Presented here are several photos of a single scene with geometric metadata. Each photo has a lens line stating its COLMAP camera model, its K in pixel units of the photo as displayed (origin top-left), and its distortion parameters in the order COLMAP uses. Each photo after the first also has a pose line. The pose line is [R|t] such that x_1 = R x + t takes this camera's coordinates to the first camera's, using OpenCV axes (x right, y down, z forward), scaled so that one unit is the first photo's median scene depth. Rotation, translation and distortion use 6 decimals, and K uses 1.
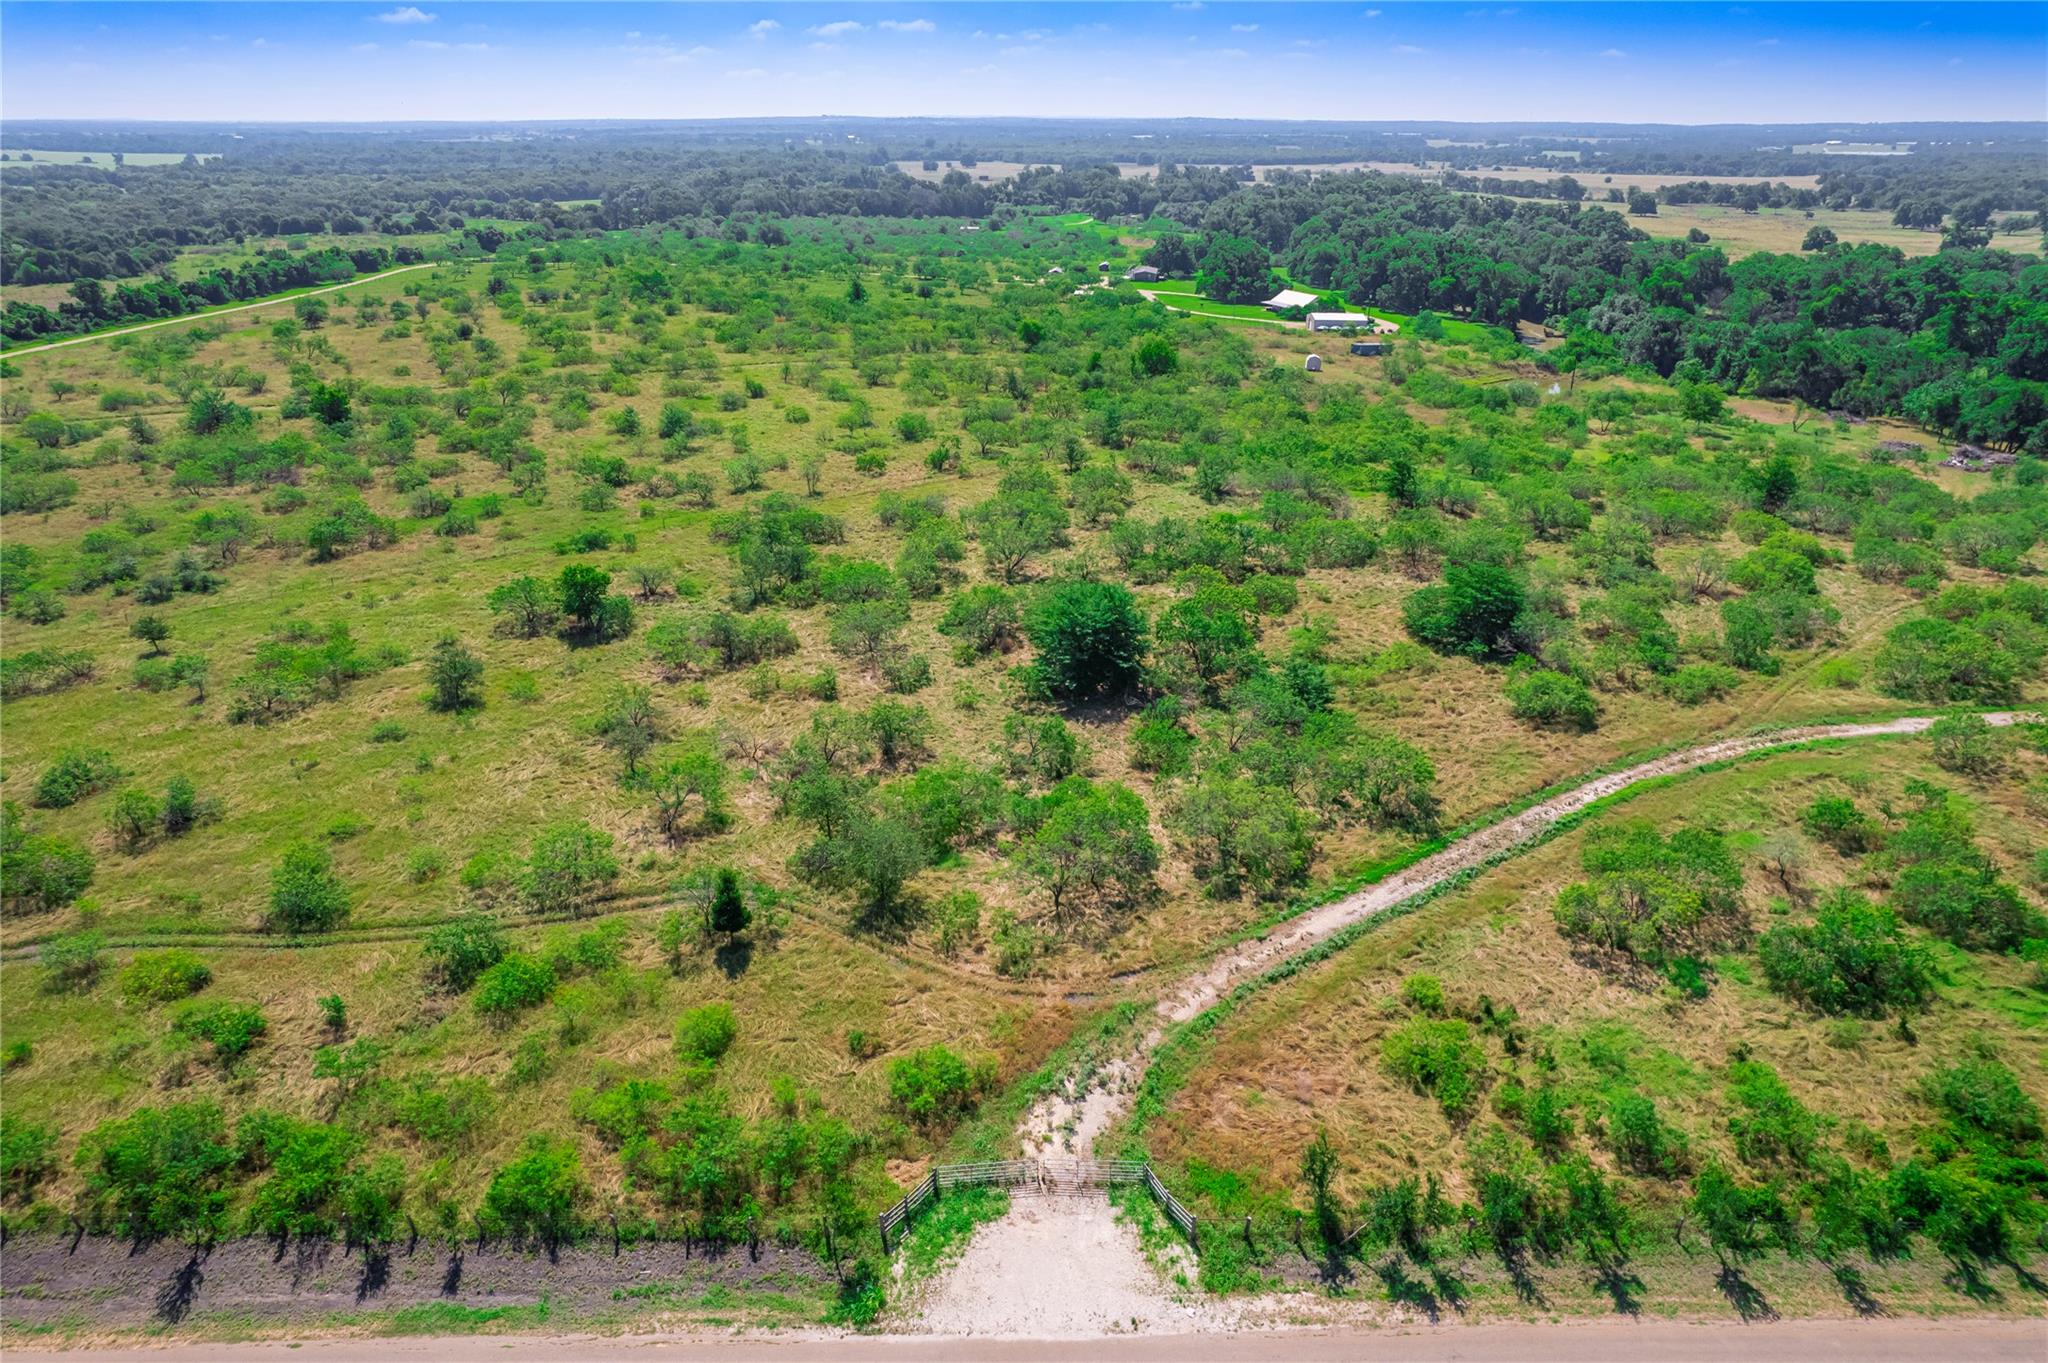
lens RADIAL K [[1305.7, 0, 1028.5], [0, 1305.7, 704.1], [0, 0, 1]] dist [-0.077272, 0.070305]
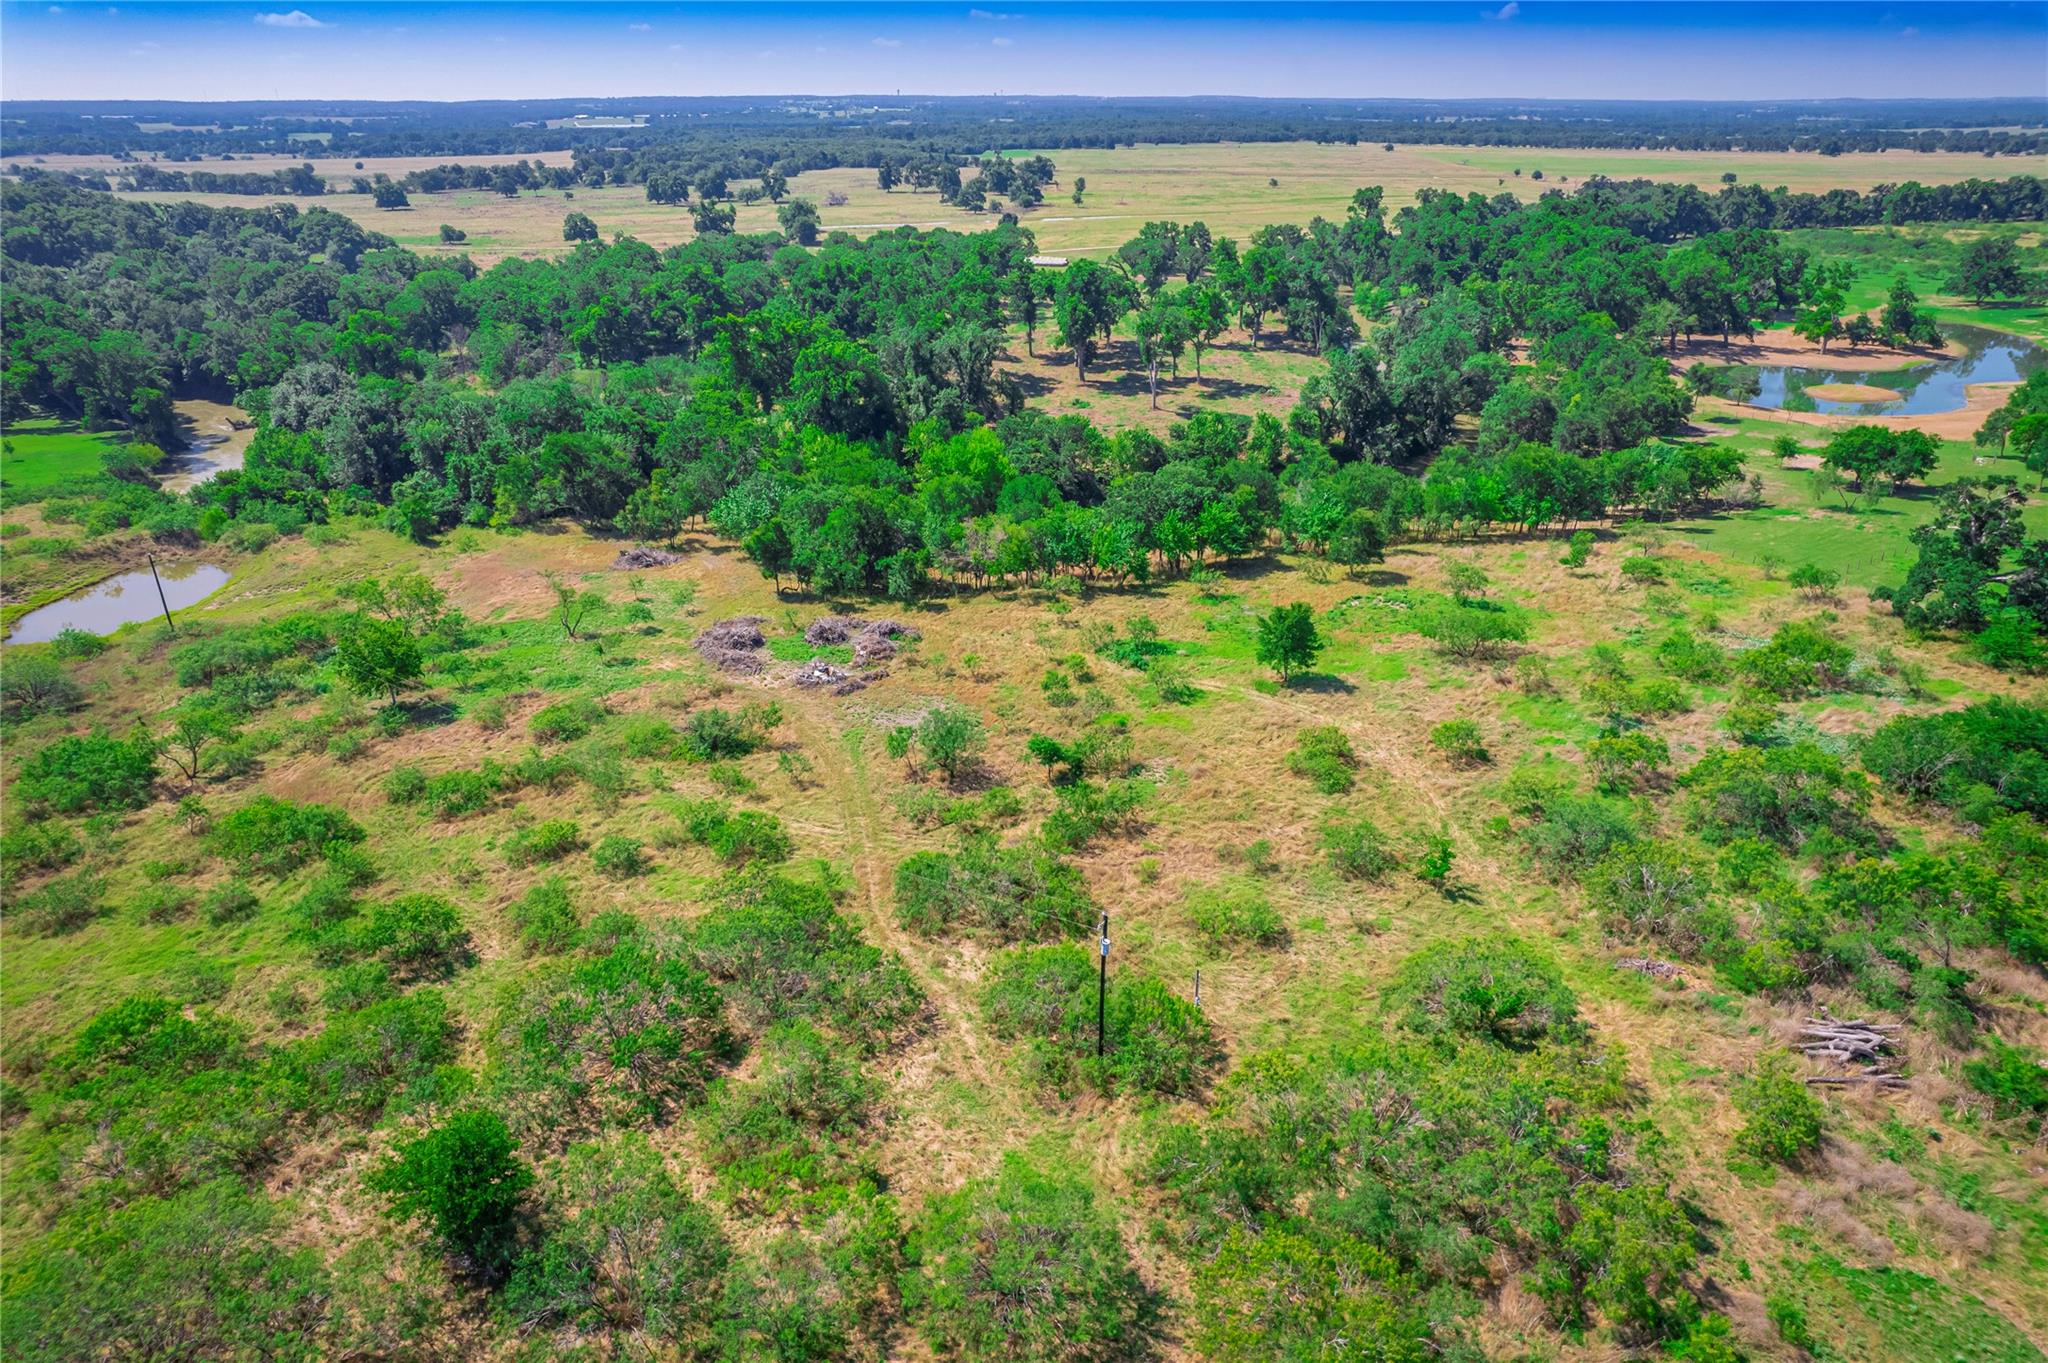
lens RADIAL K [[1309.3, 0, 1028.6], [0, 1309.3, 700.1], [0, 0, 1]] dist [-0.083145, 0.077243]
pose [[0.677509, -0.315726, 0.664304, 1.004043], [0.307858, 0.941988, 0.133724, -0.591250], [-0.667986, 0.113912, 0.735404, 1.279359]]
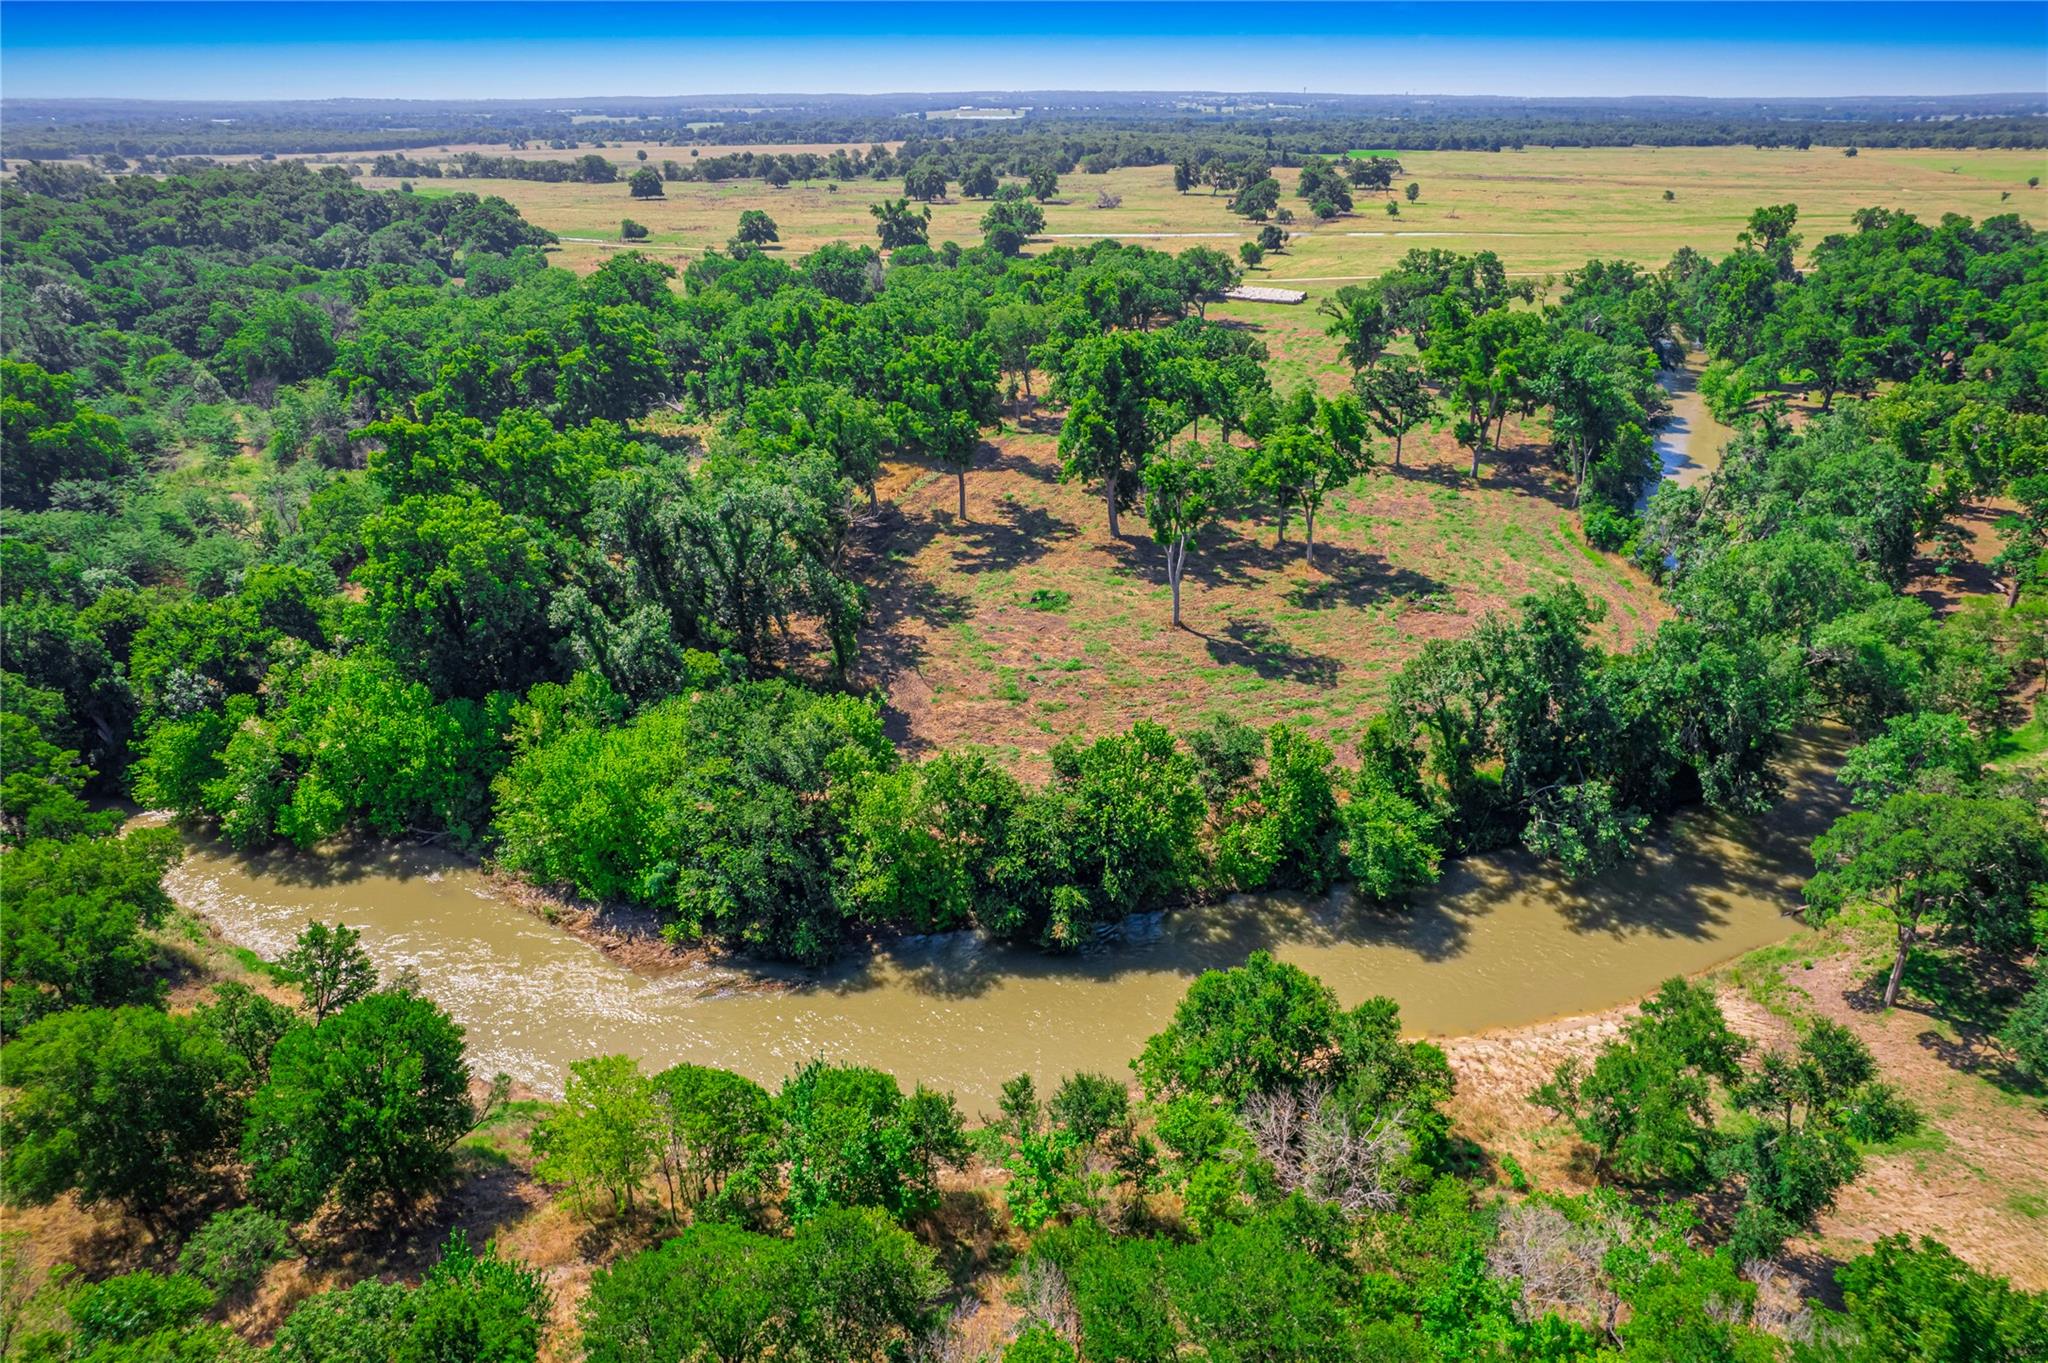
lens RADIAL K [[1305.7, 0, 1028.5], [0, 1305.7, 704.1], [0, 0, 1]] dist [-0.077272, 0.070305]
pose [[0.859441, -0.223139, 0.459968, 2.662081], [0.215977, 0.973962, 0.068938, -0.809886], [-0.463374, 0.040095, 0.885255, 1.963614]]
